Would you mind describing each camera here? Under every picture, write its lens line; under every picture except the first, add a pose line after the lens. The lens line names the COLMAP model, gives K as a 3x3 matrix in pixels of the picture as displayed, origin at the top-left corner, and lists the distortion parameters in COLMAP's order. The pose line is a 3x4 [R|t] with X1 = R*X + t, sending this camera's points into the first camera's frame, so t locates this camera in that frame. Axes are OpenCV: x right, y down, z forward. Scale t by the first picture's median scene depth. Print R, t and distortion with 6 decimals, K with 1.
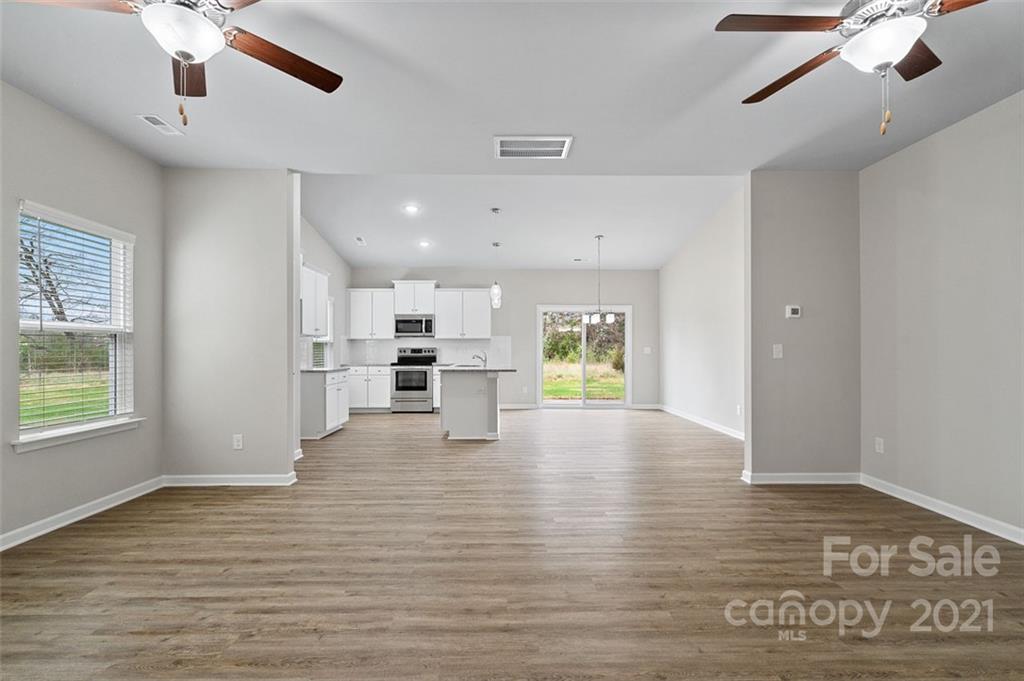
lens RADIAL K [[471.2, 0, 509.5], [0, 471.2, 343.5], [0, 0, 1]] dist [0.000522, 0.000013]
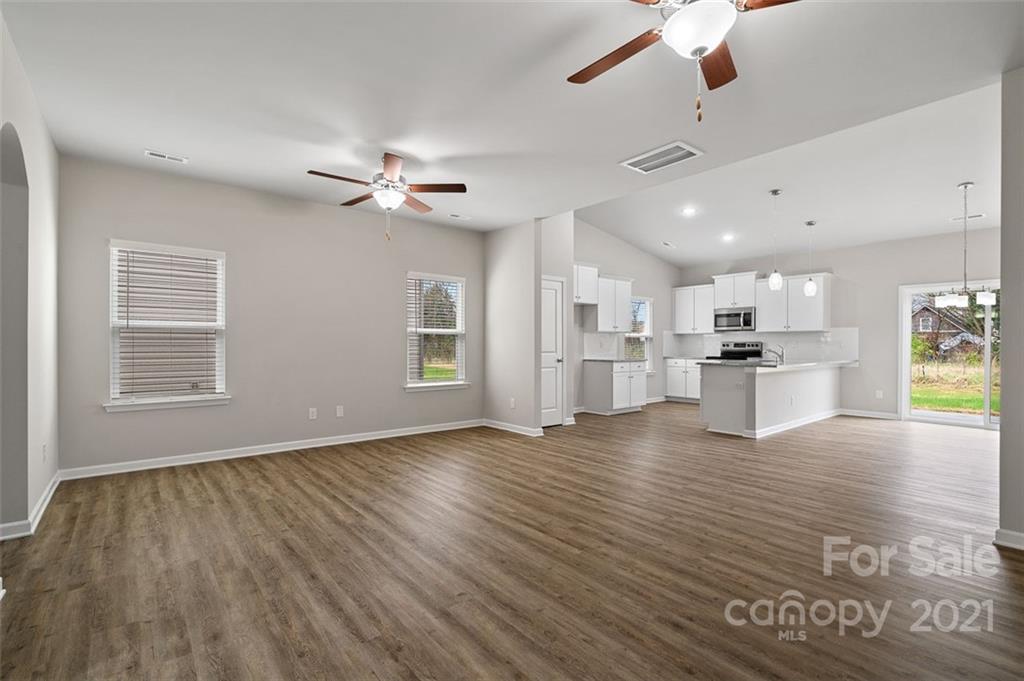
lens RADIAL K [[471.2, 0, 505.4], [0, 471.2, 338.3], [0, 0, 1]] dist [0.000522, 0.000013]
pose [[0.613691, -0.008824, -0.789497, 0.321138], [0.009589, 0.999947, -0.003722, 0.000932], [0.789488, -0.005286, 0.613743, 0.018986]]
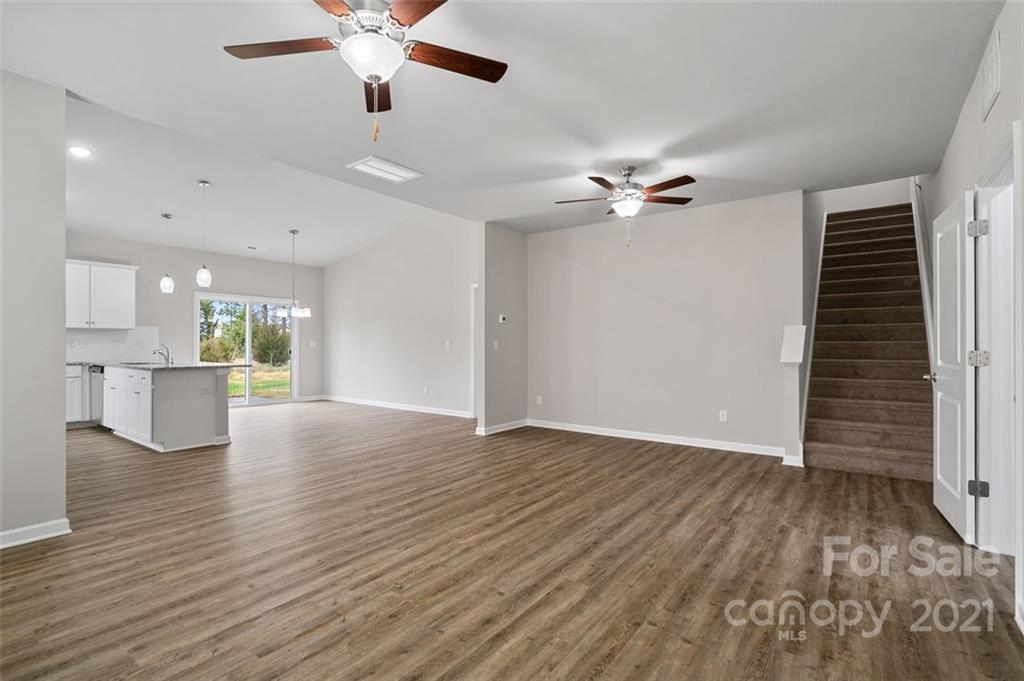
lens RADIAL K [[471.2, 0, 508.8], [0, 471.2, 344.6], [0, 0, 1]] dist [0.000522, 0.000013]
pose [[0.614577, 0.001860, 0.788855, -0.318079], [-0.014019, 0.999865, 0.008564, -0.000443], [-0.788732, -0.016322, 0.614520, 0.017315]]
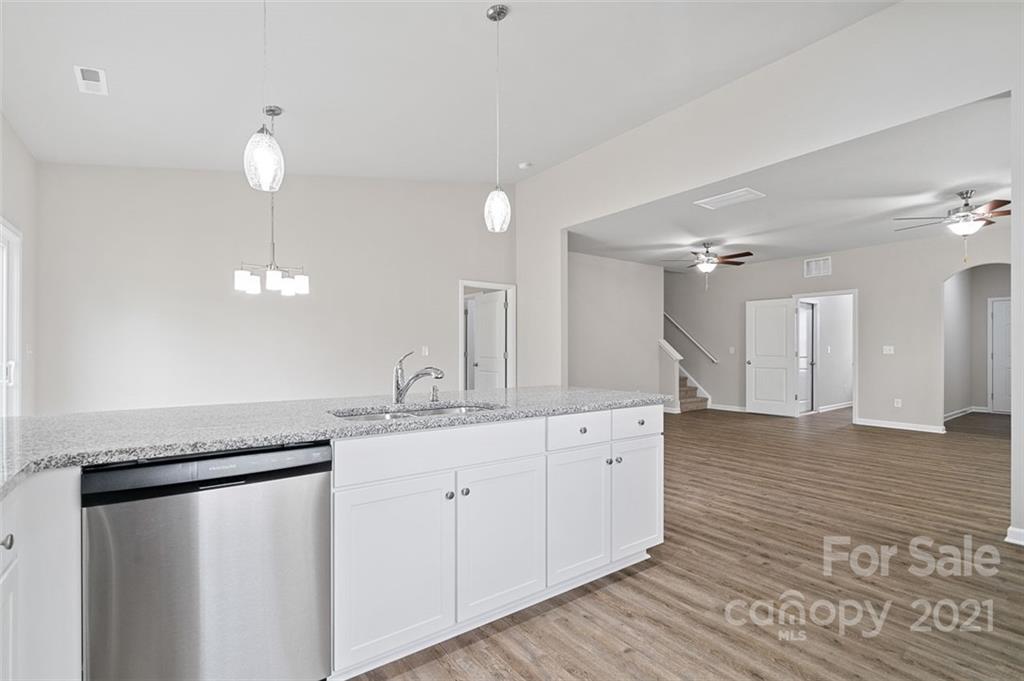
lens RADIAL K [[471.2, 0, 506.8], [0, 471.2, 360.6], [0, 0, 1]] dist [0.000522, 0.000013]
pose [[-0.571690, -0.017302, 0.820288, -0.314586], [-0.010981, 0.999849, 0.013437, 0.015401], [-0.820396, -0.001326, -0.571794, 1.050031]]
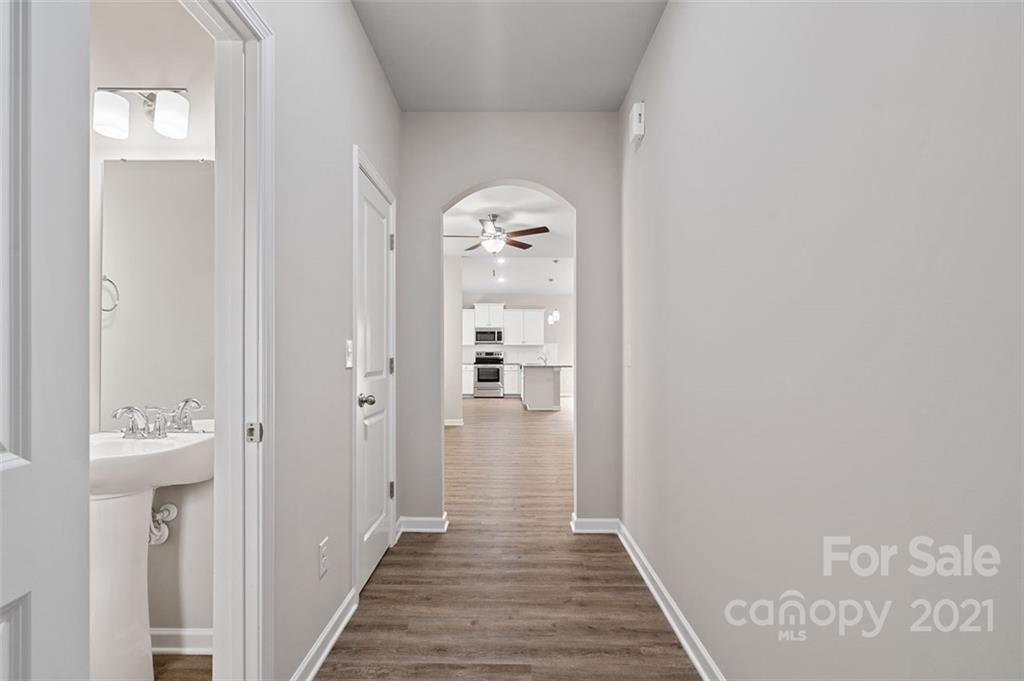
lens RADIAL K [[471.2, 0, 504.0], [0, 471.2, 344.8], [0, 0, 1]] dist [0.000522, 0.000013]
pose [[0.999388, 0.005047, -0.034619, -0.122951], [-0.005251, 0.999969, -0.005818, -0.003685], [0.034589, 0.005997, 0.999384, -0.451124]]
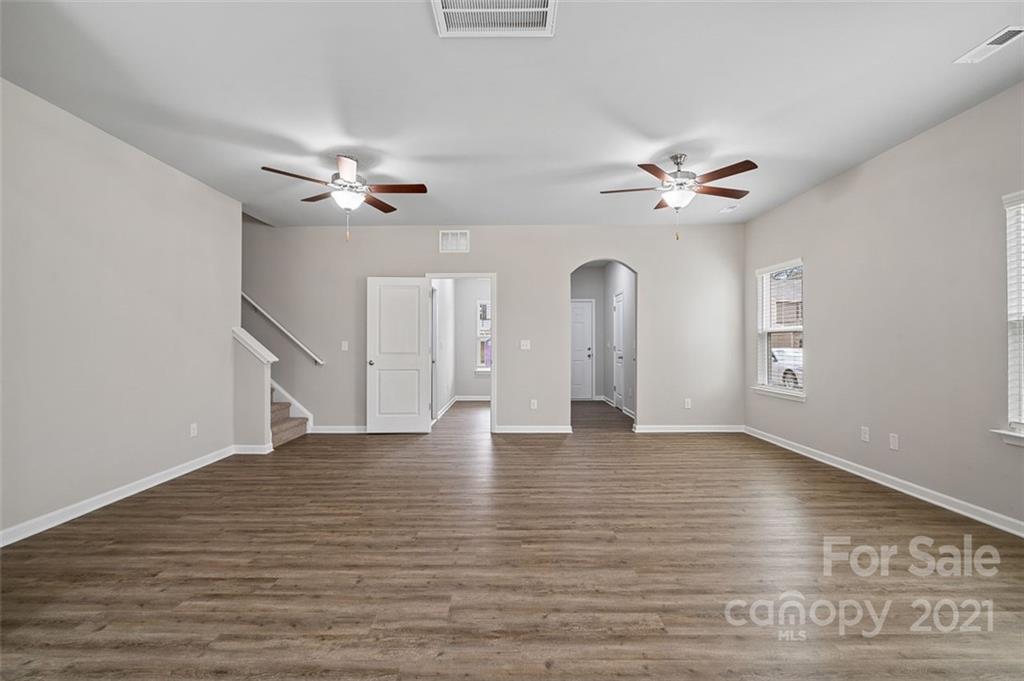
lens RADIAL K [[471.2, 0, 506.6], [0, 471.2, 335.3], [0, 0, 1]] dist [0.000522, 0.000013]
pose [[-0.999507, 0.003837, 0.031160, 0.006710], [0.002760, 0.999400, -0.034530, 0.010609], [-0.031274, -0.034427, -0.998918, 0.740405]]
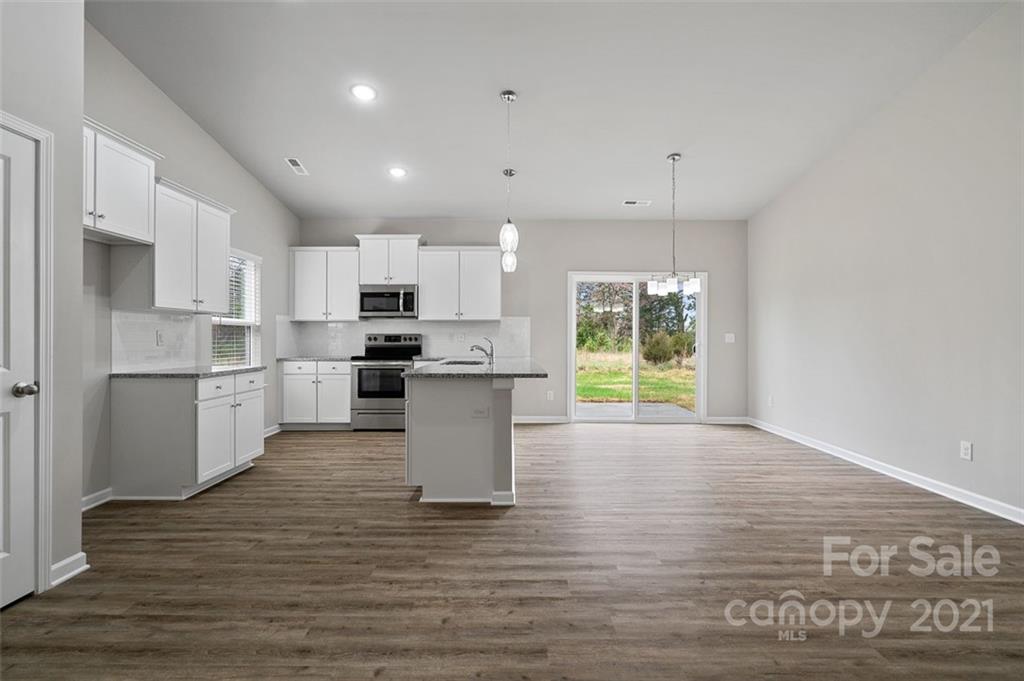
lens RADIAL K [[471.2, 0, 507.5], [0, 471.2, 337.8], [0, 0, 1]] dist [0.000522, 0.000013]
pose [[0.999706, 0.001757, -0.024172, -0.013855], [-0.001418, 0.999900, 0.014051, 0.005913], [0.024194, -0.014012, 0.999609, 0.362438]]
